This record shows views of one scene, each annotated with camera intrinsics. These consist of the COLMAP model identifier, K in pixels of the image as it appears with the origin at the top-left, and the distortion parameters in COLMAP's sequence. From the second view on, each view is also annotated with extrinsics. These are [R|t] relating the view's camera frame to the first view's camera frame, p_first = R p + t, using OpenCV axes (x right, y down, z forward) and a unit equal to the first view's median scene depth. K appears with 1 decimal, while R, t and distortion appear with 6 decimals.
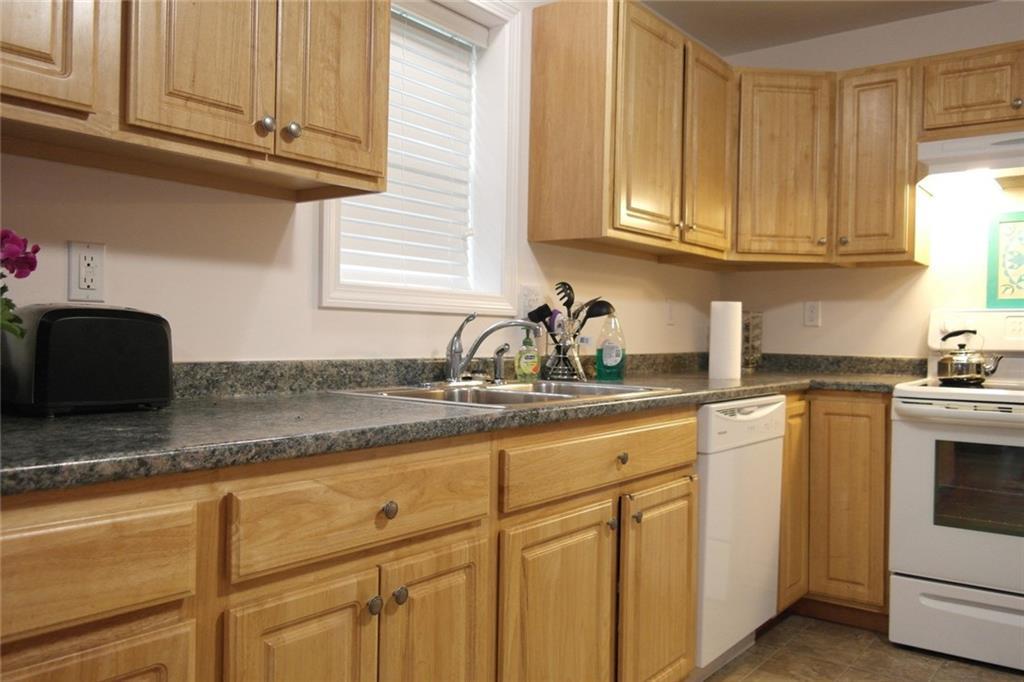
lens RADIAL K [[826.1, 0, 510.4], [0, 826.1, 340.2], [0, 0, 1]] dist [-0.000377, -0.007072]
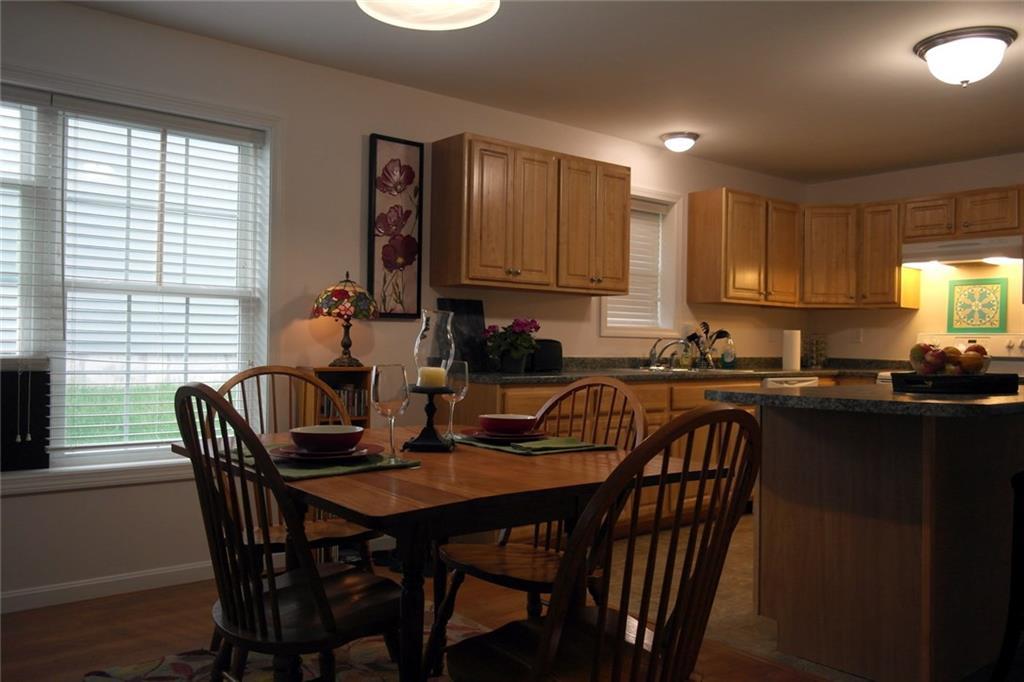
lens RADIAL K [[826.1, 0, 510.4], [0, 826.1, 340.2], [0, 0, 1]] dist [-0.000377, -0.007072]
pose [[0.976017, -0.001187, -0.217691, 0.037584], [-0.001962, 0.999897, -0.014248, 0.006012], [0.217685, 0.014333, 0.975914, -1.064920]]
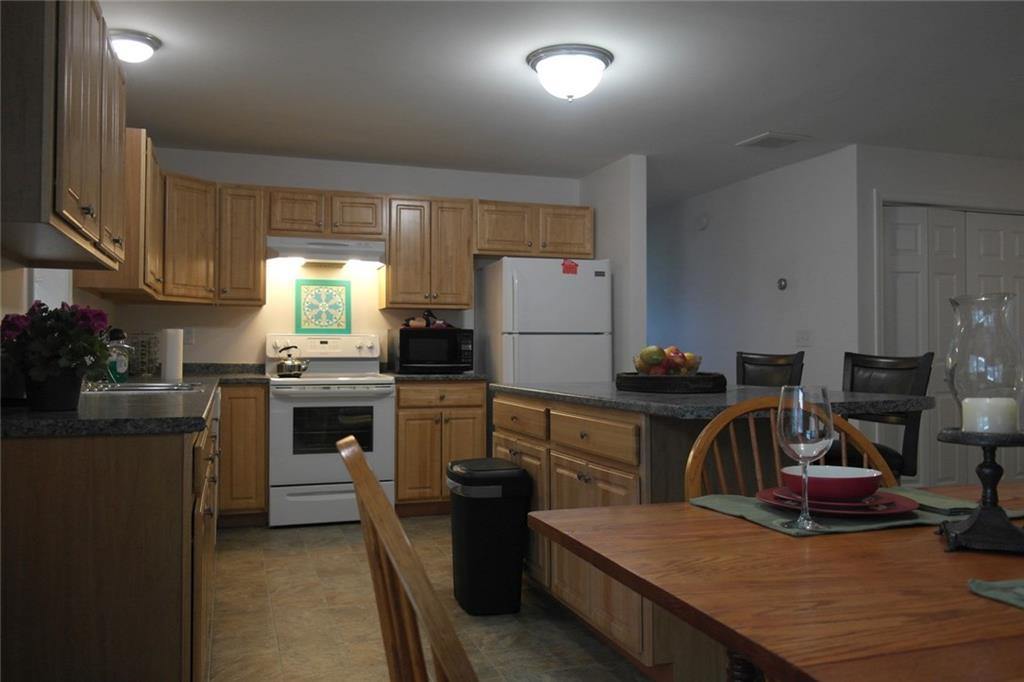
lens RADIAL K [[826.1, 0, 510.4], [0, 826.1, 340.2], [0, 0, 1]] dist [-0.000377, -0.007072]
pose [[0.551480, -0.001936, 0.834186, -0.681581], [0.011882, 0.999914, -0.005535, -0.010109], [-0.834103, 0.012965, 0.551456, -0.368651]]
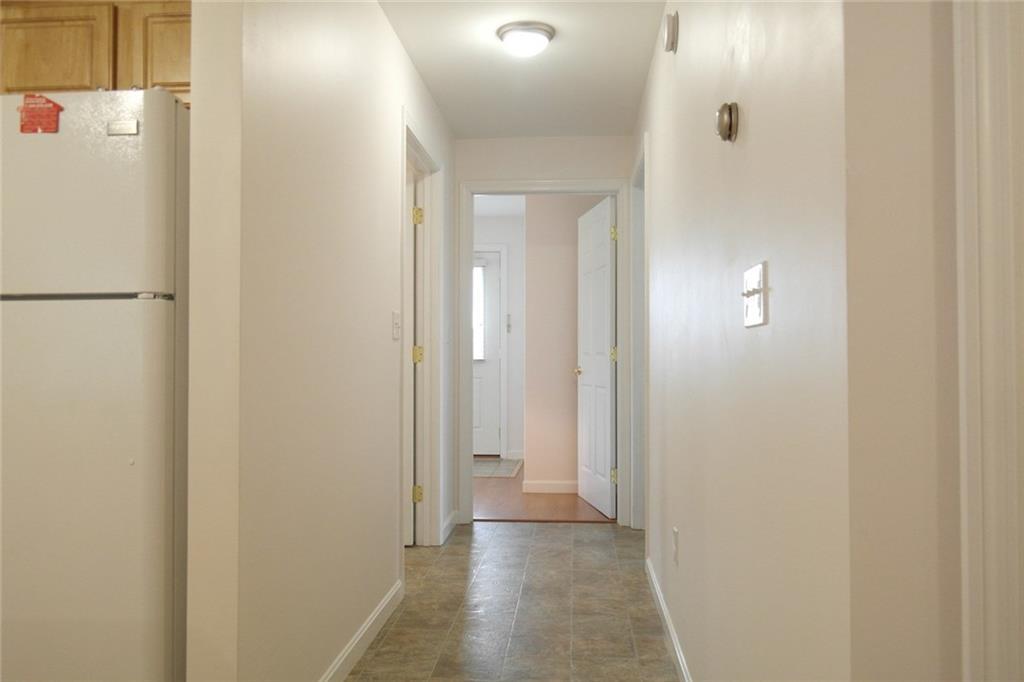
lens RADIAL K [[826.1, 0, 510.4], [0, 826.1, 340.2], [0, 0, 1]] dist [-0.000377, -0.007072]
pose [[0.836326, -0.004008, 0.548218, 0.878232], [0.013368, 0.999825, -0.013084, 0.015354], [-0.548069, 0.018271, 0.836233, -0.231592]]
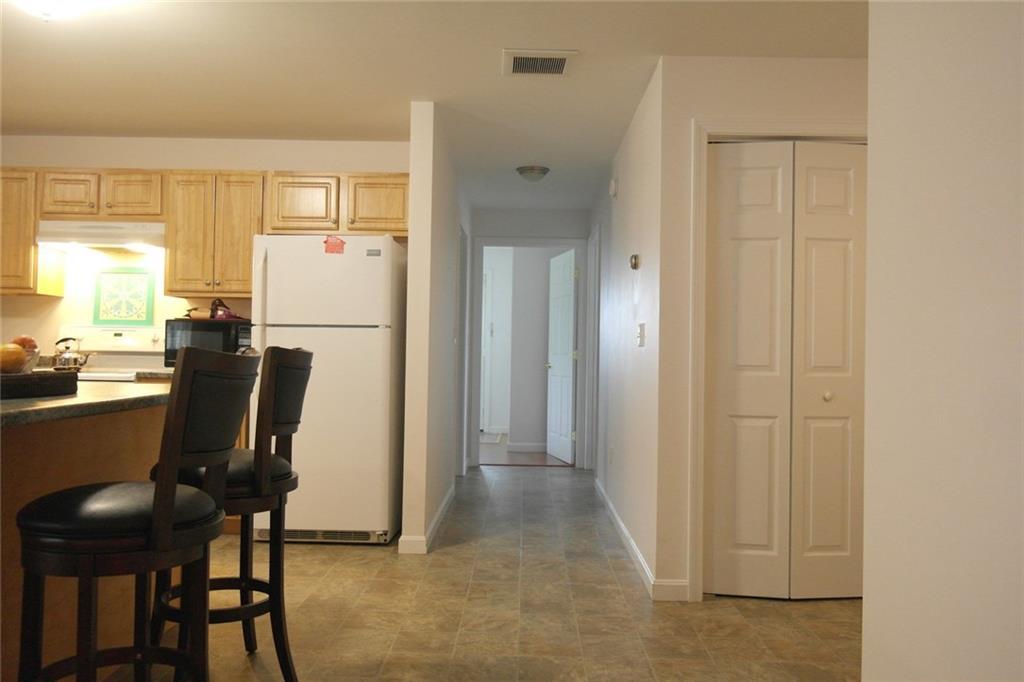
lens RADIAL K [[826.1, 0, 510.4], [0, 826.1, 340.2], [0, 0, 1]] dist [-0.000377, -0.007072]
pose [[0.799297, 0.008350, 0.600879, 0.279344], [-0.002837, 0.999945, -0.010122, 0.006420], [-0.600930, 0.006386, 0.799276, -0.863054]]
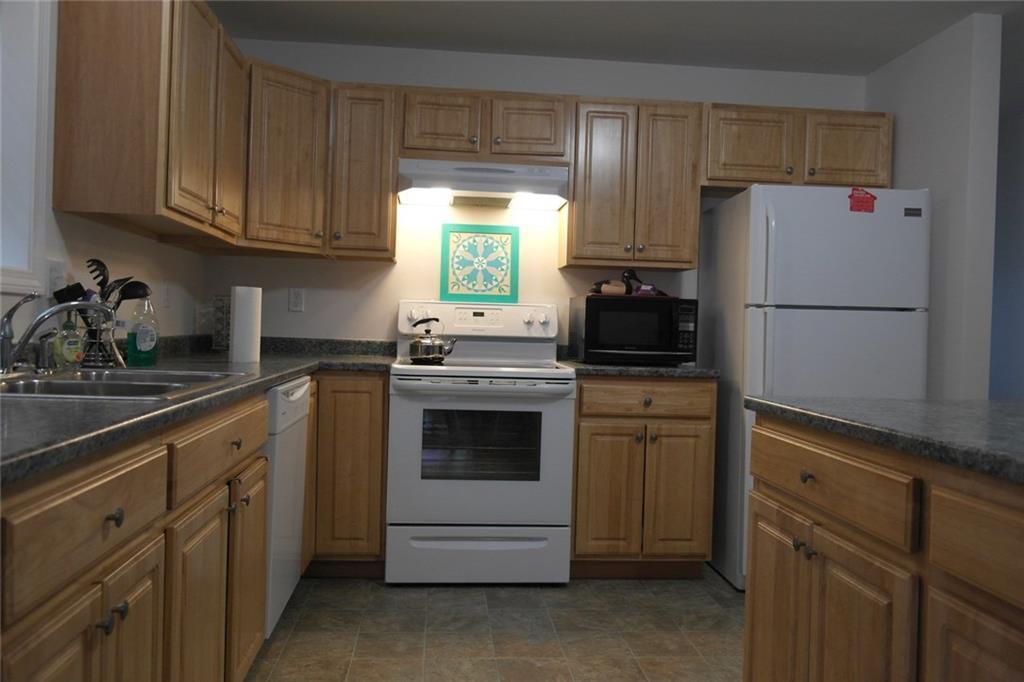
lens RADIAL K [[826.1, 0, 510.4], [0, 826.1, 340.2], [0, 0, 1]] dist [-0.000377, -0.007072]
pose [[0.733621, -0.002616, 0.679554, -0.199772], [-0.014143, 0.999717, 0.019117, -0.004812], [-0.679412, -0.023635, 0.733377, 0.025631]]
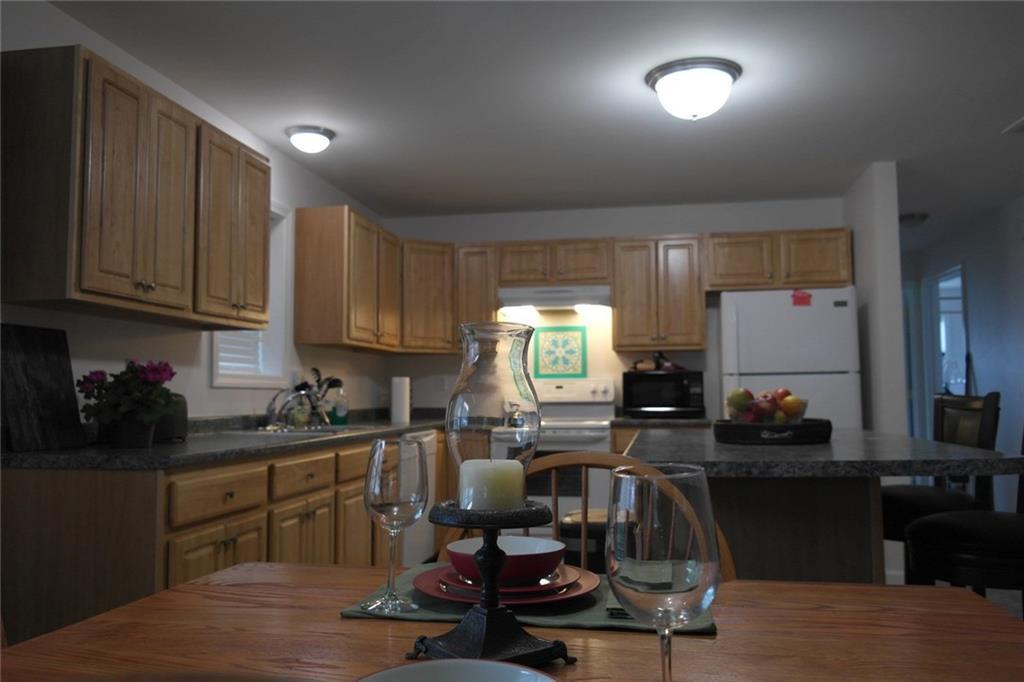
lens RADIAL K [[826.1, 0, 510.4], [0, 826.1, 340.2], [0, 0, 1]] dist [-0.000377, -0.007072]
pose [[0.885760, 0.009855, 0.464039, -0.338515], [0.023867, 0.997485, -0.066741, -0.003948], [-0.463529, 0.070191, 0.883297, -0.634555]]
